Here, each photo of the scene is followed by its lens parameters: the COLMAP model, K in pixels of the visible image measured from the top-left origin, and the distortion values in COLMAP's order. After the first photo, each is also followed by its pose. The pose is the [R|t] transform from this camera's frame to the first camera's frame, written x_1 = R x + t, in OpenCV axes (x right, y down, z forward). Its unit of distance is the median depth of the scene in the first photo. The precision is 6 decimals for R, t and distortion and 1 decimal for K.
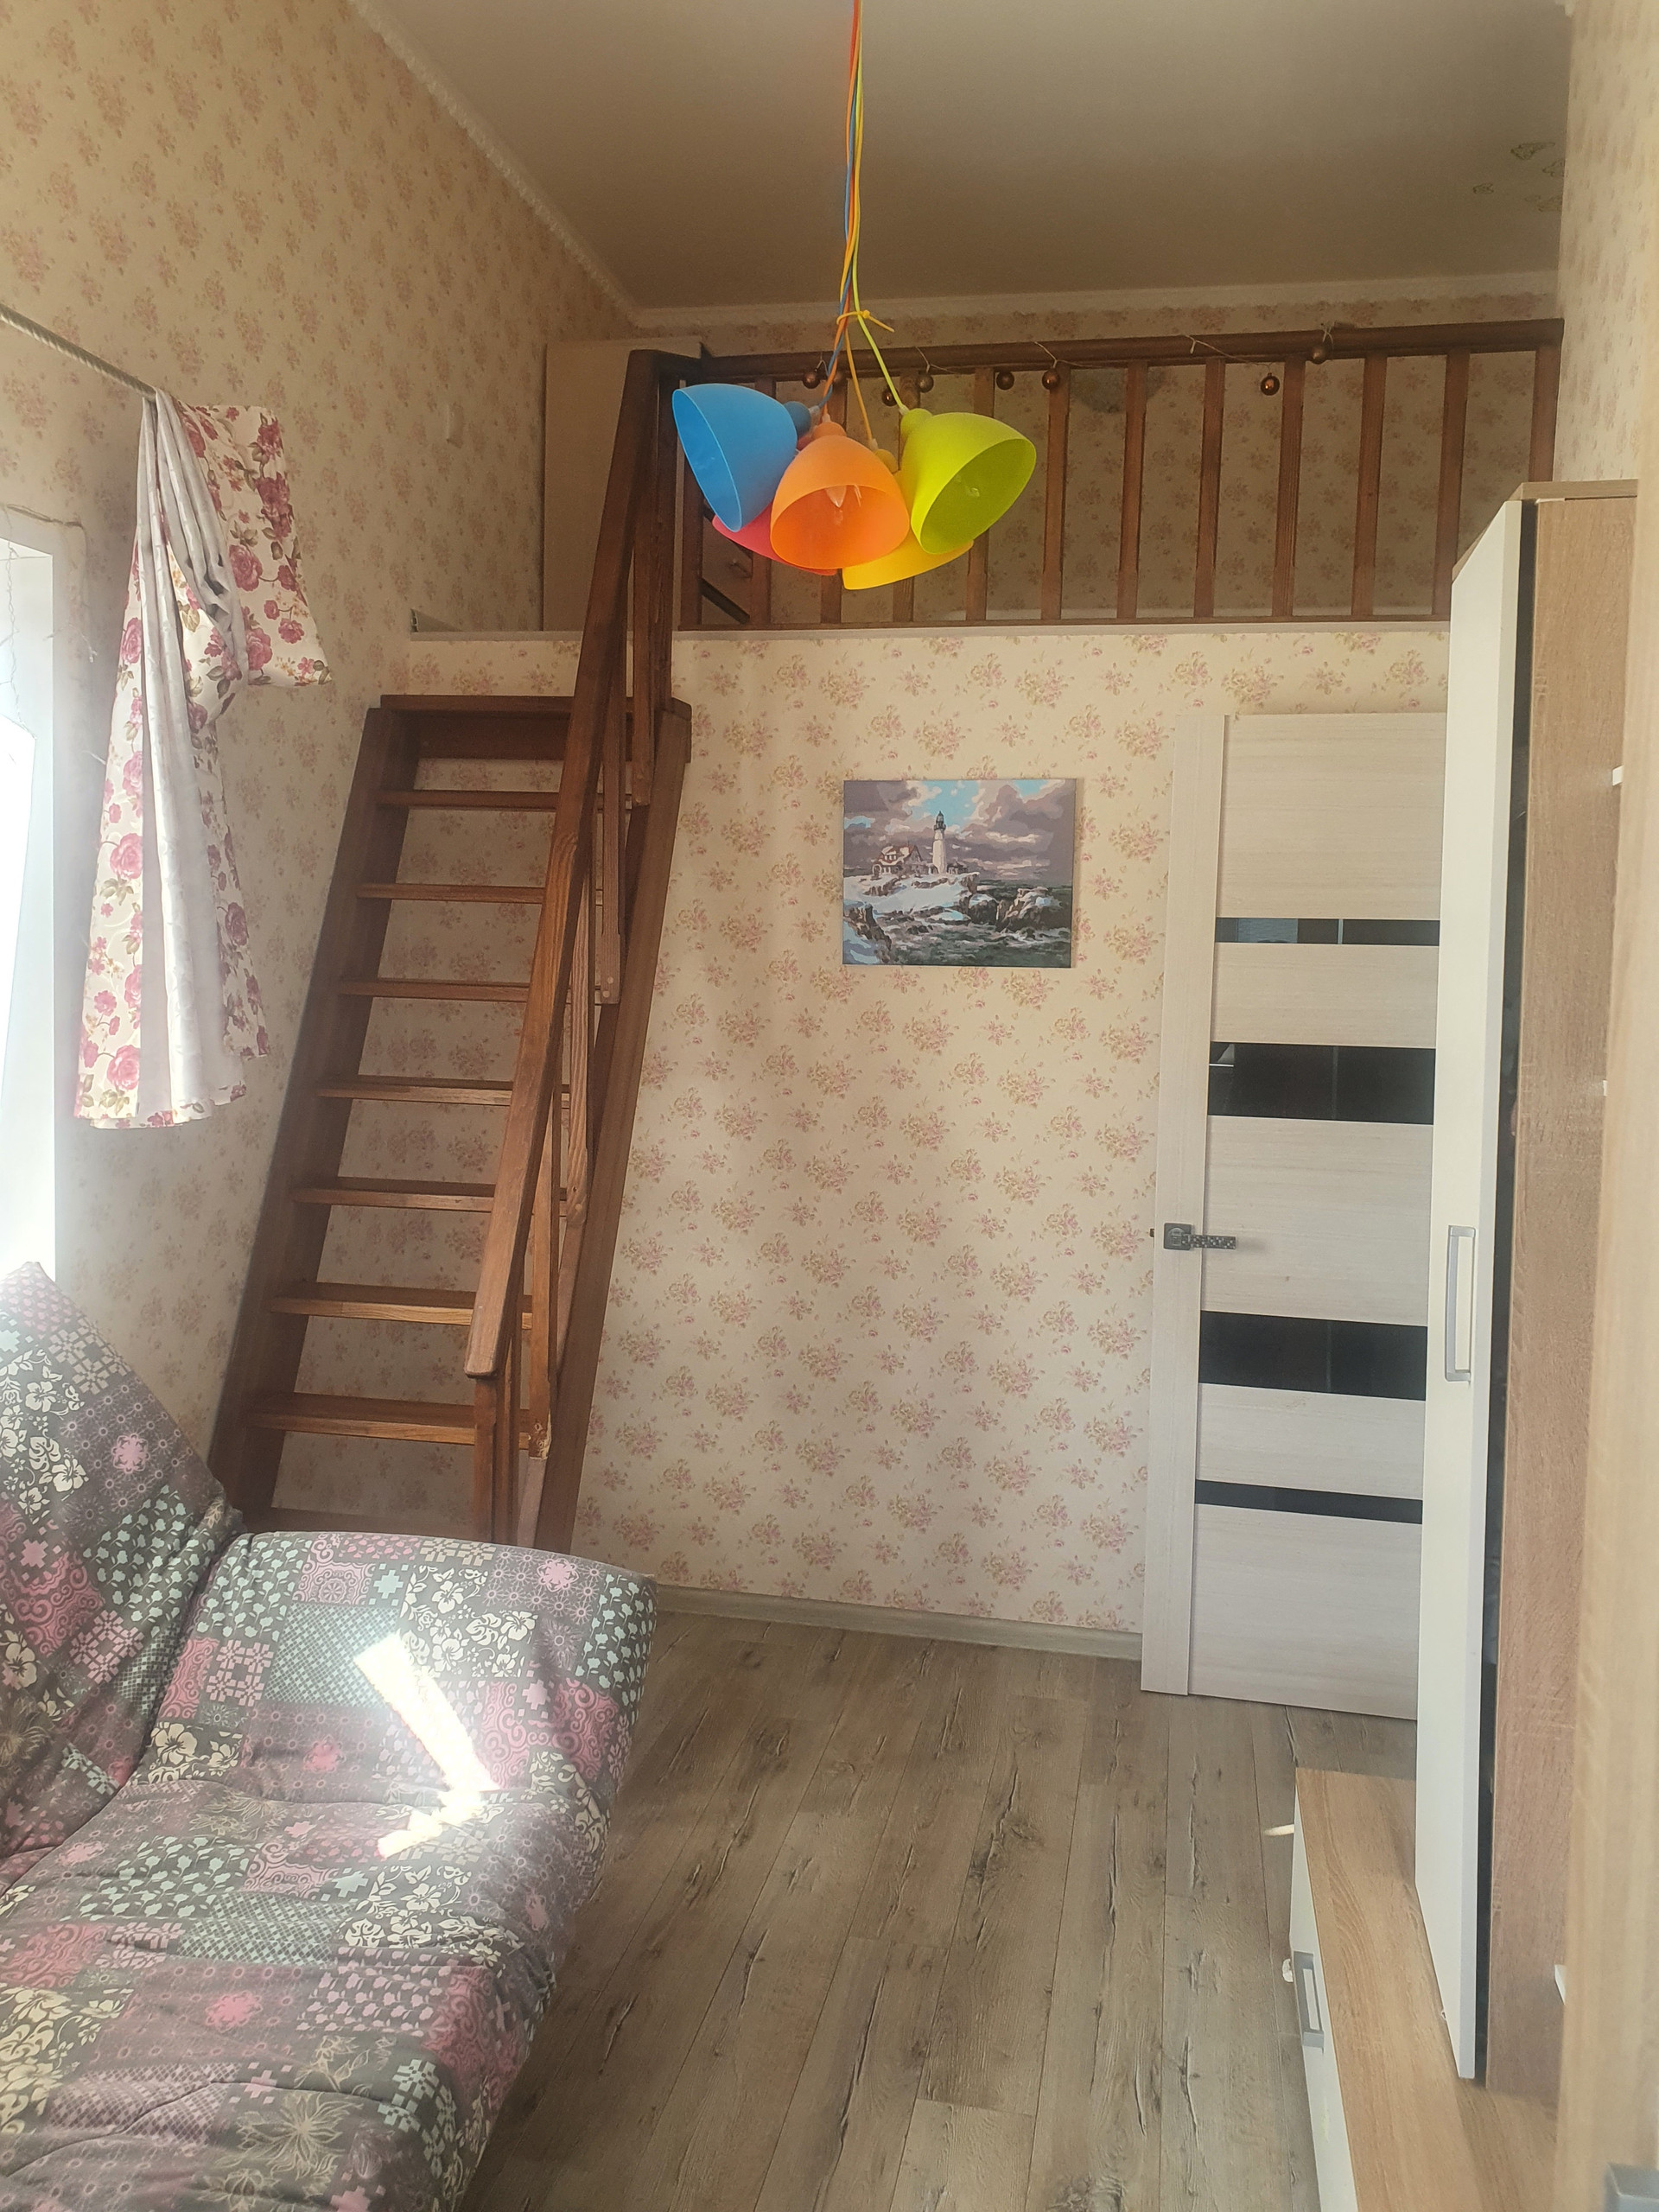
lens RADIAL K [[1717.7, 0, 823.7], [0, 1717.7, 1102.7], [0, 0, 1]] dist [0.032070, -0.035690]
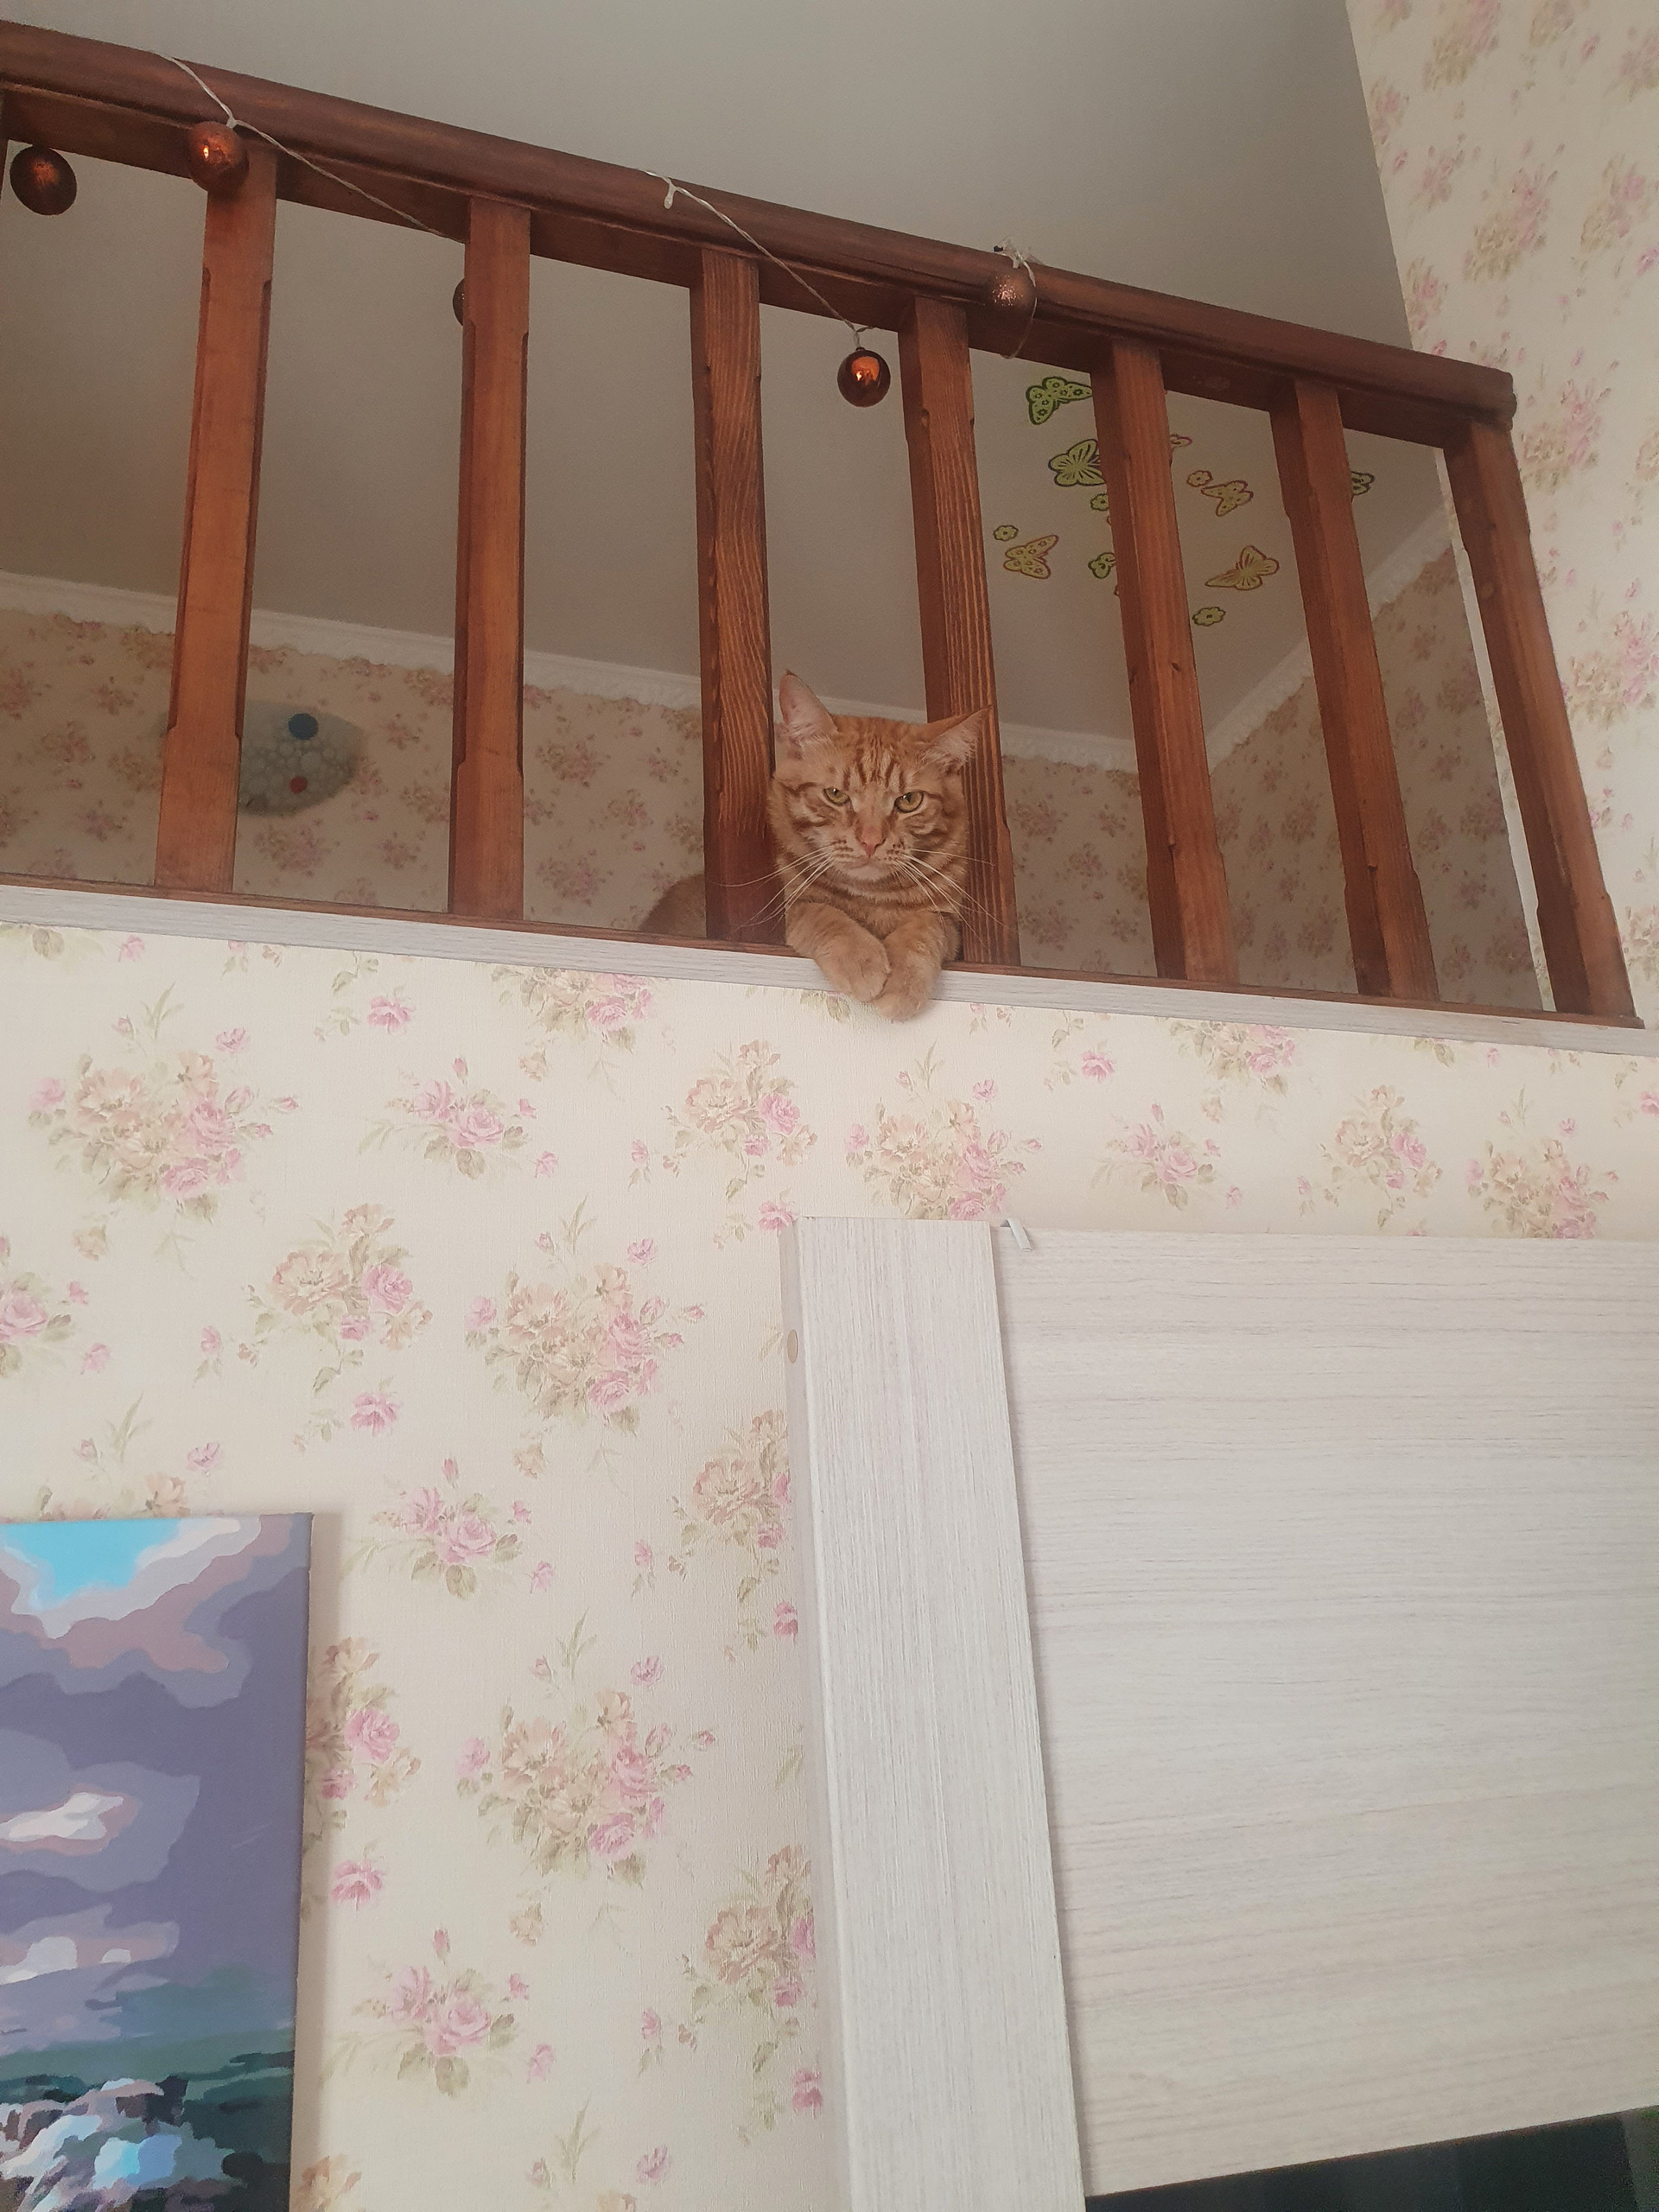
lens RADIAL K [[1717.7, 0, 823.0], [0, 1717.7, 1111.1], [0, 0, 1]] dist [0.032070, -0.035690]
pose [[0.857736, 0.093215, 0.505569, 0.085509], [0.124359, 0.916596, -0.379983, -0.142405], [-0.498822, 0.388797, 0.774605, 0.770579]]
